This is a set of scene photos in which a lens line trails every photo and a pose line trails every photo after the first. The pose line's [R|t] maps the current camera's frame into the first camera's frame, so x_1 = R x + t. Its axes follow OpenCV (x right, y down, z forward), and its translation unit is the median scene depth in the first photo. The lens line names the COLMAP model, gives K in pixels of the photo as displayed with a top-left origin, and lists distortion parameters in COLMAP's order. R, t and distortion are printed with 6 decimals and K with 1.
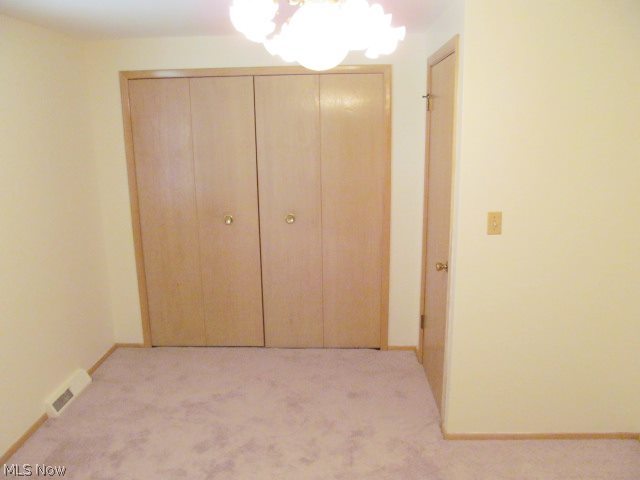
lens RADIAL K [[527.2, 0, 320.1], [0, 527.2, 242.0], [0, 0, 1]] dist [-0.060278, 0.011096]
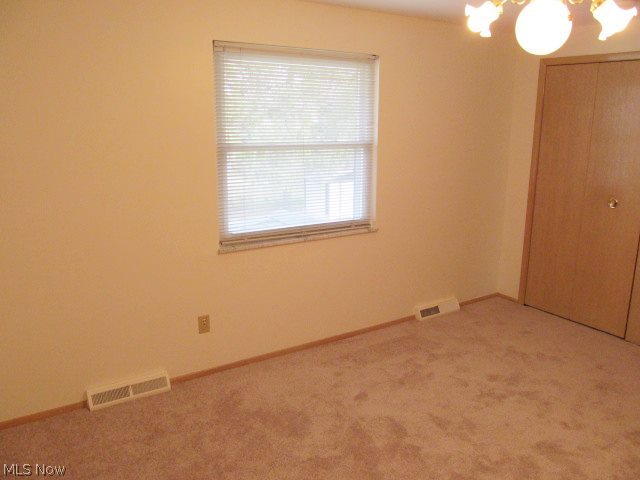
lens RADIAL K [[527.2, 0, 320.4], [0, 527.2, 239.4], [0, 0, 1]] dist [-0.060278, 0.011096]
pose [[0.570208, 0.205985, -0.795256, 0.374138], [-0.194169, 0.974418, 0.113169, 0.026358], [0.798223, 0.089884, 0.595617, -0.043377]]
